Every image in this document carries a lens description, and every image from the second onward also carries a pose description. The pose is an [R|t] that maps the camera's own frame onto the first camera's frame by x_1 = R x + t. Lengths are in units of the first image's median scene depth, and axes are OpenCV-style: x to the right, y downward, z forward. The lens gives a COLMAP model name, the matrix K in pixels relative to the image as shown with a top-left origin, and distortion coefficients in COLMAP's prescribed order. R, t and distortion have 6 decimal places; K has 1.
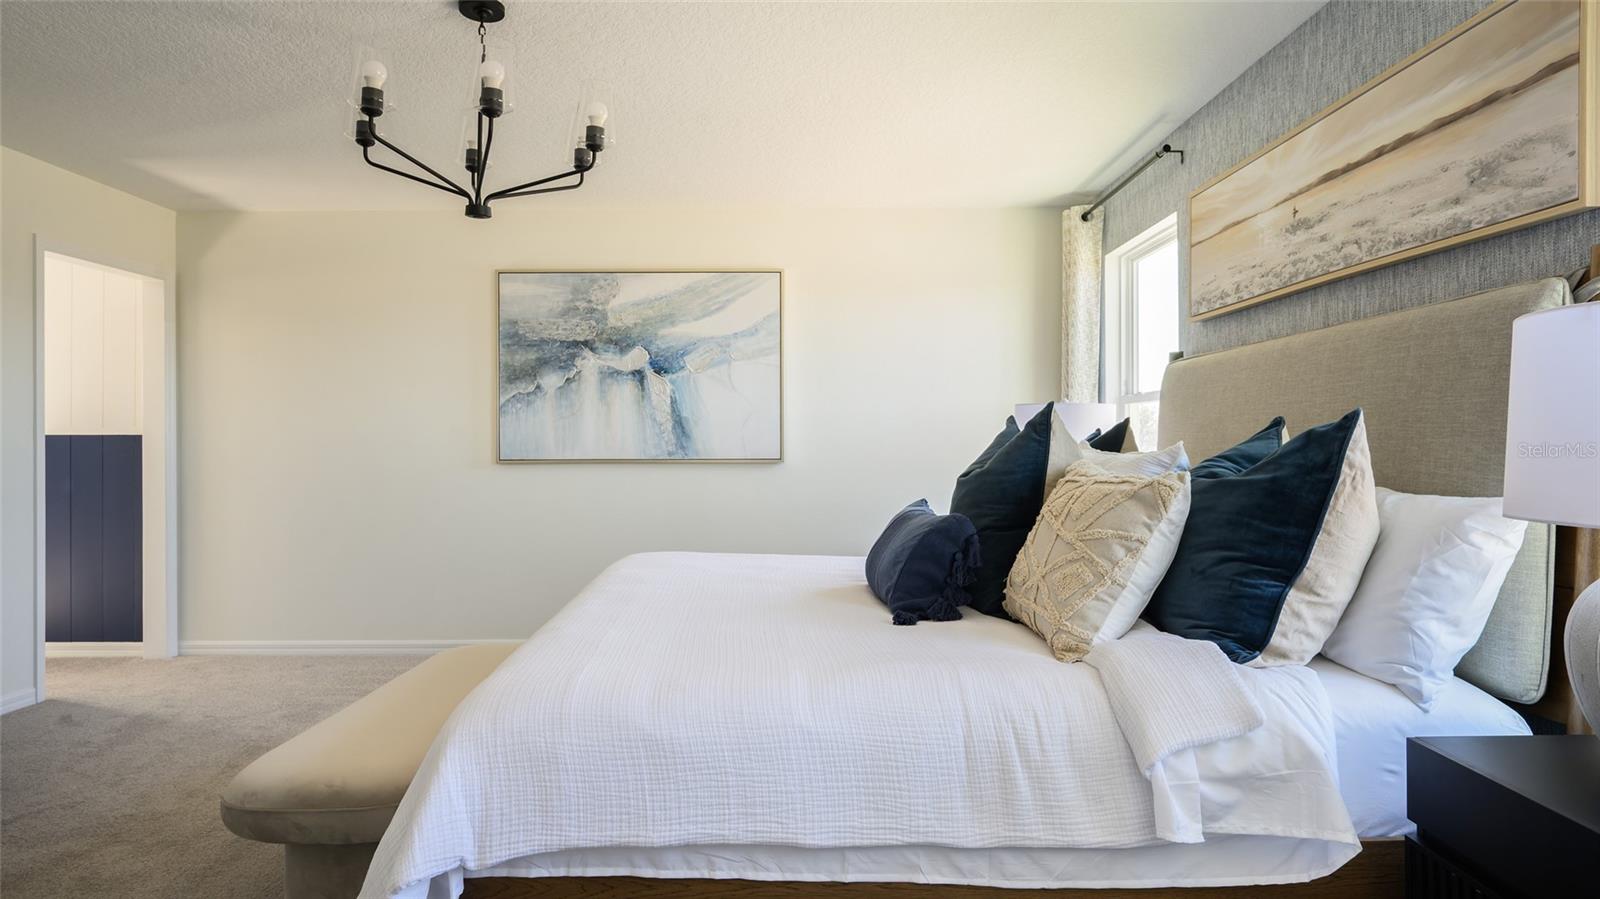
lens RADIAL K [[935.7, 0, 801.2], [0, 935.7, 450.9], [0, 0, 1]] dist [0.000019, -0.000107]
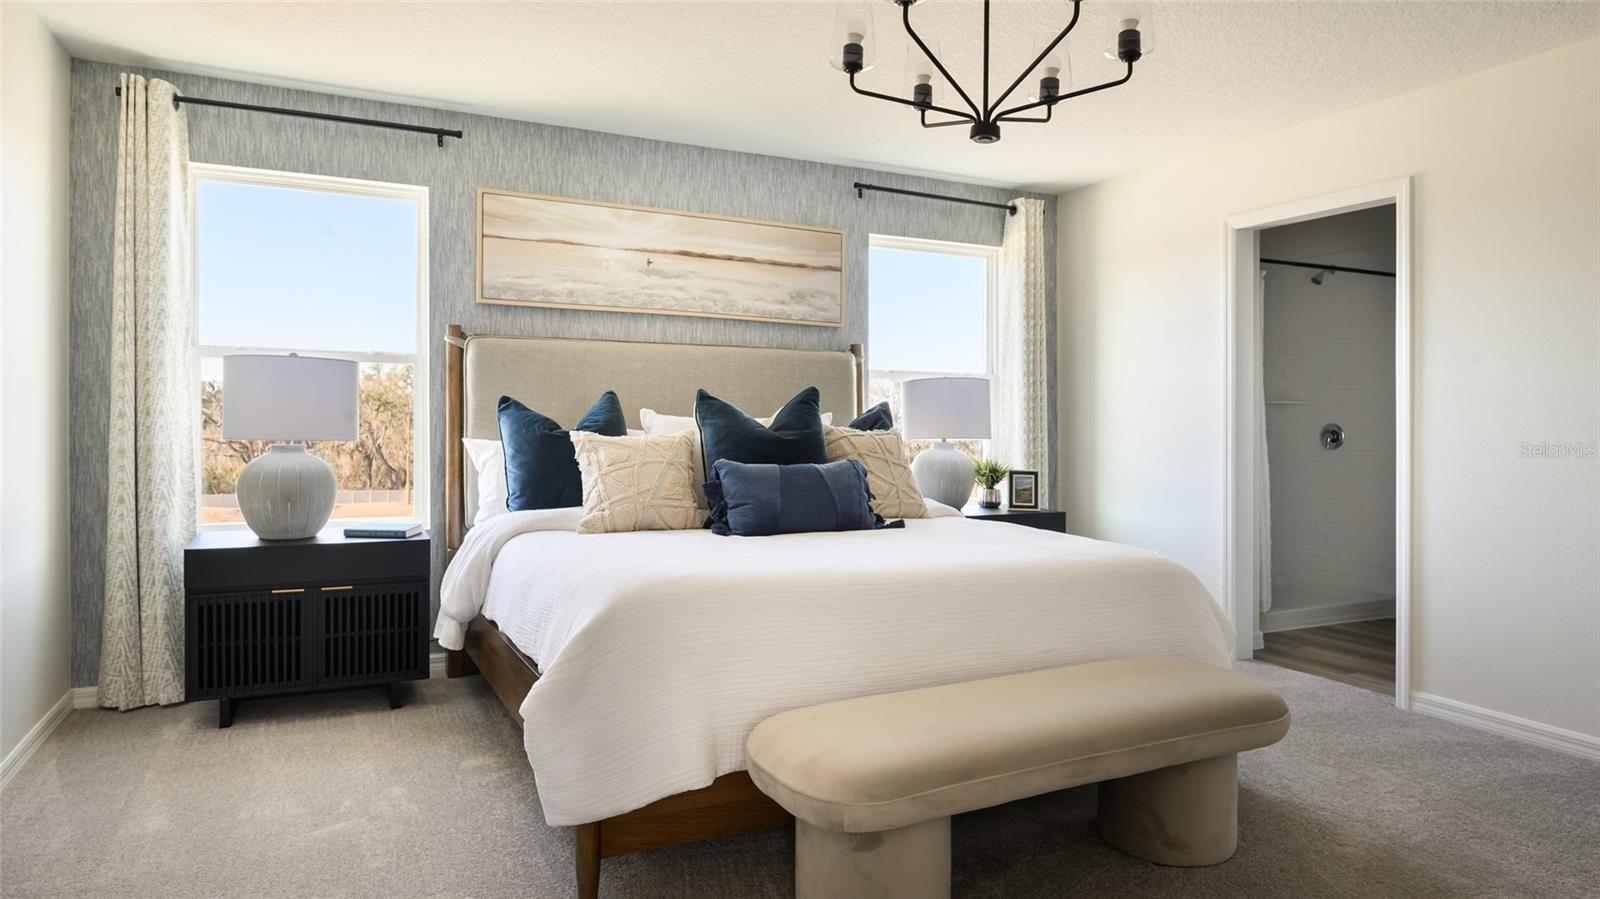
lens RADIAL K [[968.8, 0, 801.0], [0, 968.8, 439.8], [0, 0, 1]] dist [0.000058, 0.000249]
pose [[-0.453600, -0.013520, 0.891103, -1.179664], [0.002315, 0.999864, 0.016349, 0.013509], [-0.891202, 0.009479, -0.453507, 1.756936]]
